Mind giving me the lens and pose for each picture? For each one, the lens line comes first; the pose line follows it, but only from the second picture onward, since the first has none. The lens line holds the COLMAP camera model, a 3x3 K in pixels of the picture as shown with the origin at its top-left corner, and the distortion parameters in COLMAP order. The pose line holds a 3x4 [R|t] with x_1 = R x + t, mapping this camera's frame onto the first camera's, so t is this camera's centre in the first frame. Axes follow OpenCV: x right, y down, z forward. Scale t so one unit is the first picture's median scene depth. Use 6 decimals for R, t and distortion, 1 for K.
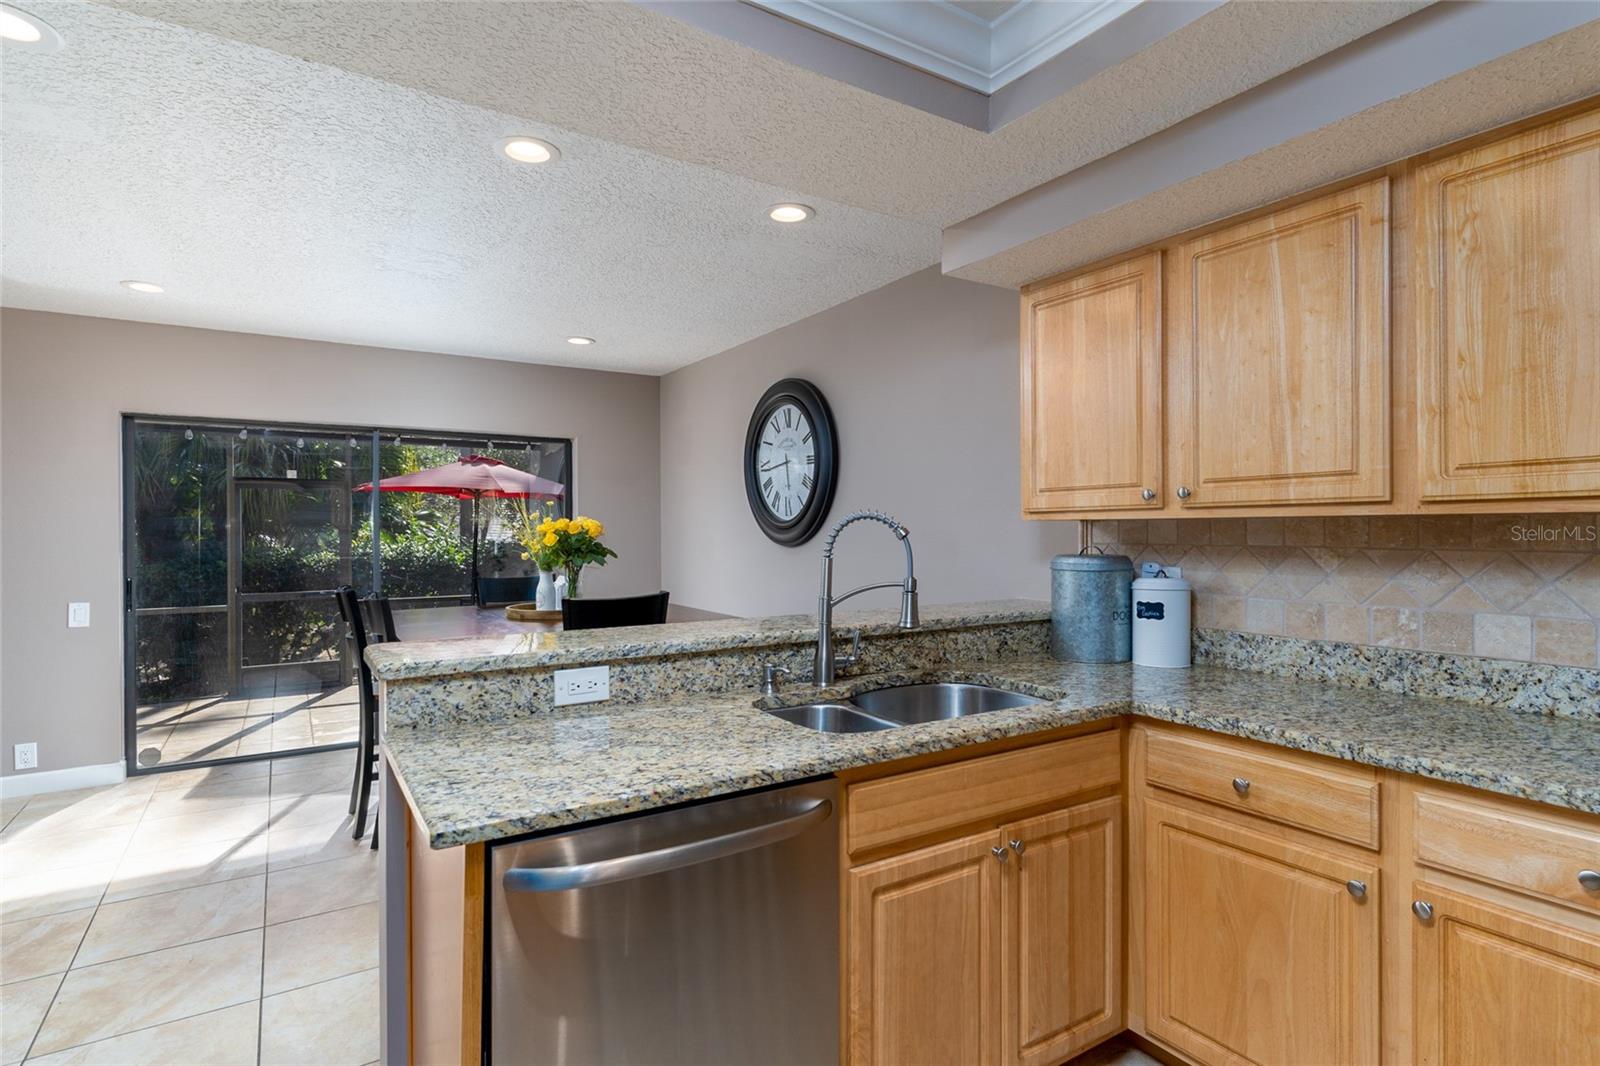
lens RADIAL K [[809.3, 0, 804.3], [0, 809.3, 531.7], [0, 0, 1]] dist [0.003586, 0.000808]
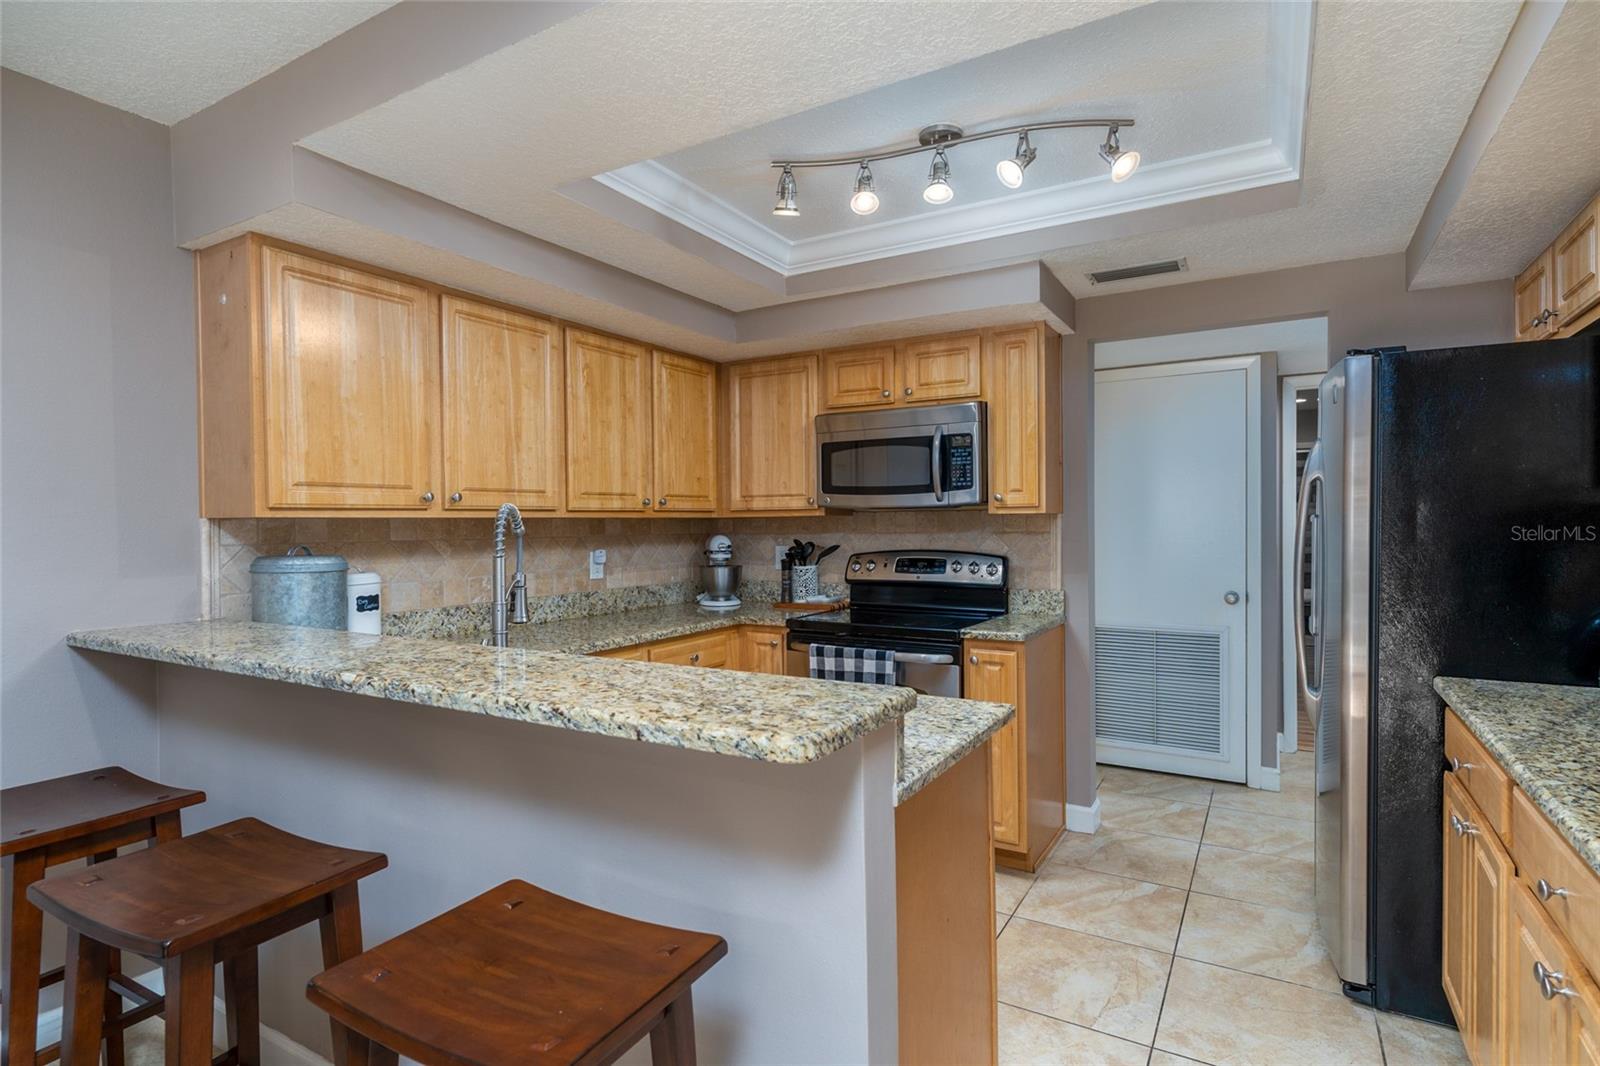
lens RADIAL K [[809.3, 0, 801.4], [0, 809.3, 534.3], [0, 0, 1]] dist [0.003586, 0.000808]
pose [[-0.448565, -0.006597, 0.893726, -1.134461], [0.010398, 0.999867, 0.012600, -0.001976], [-0.893689, 0.014945, -0.448437, 1.388261]]
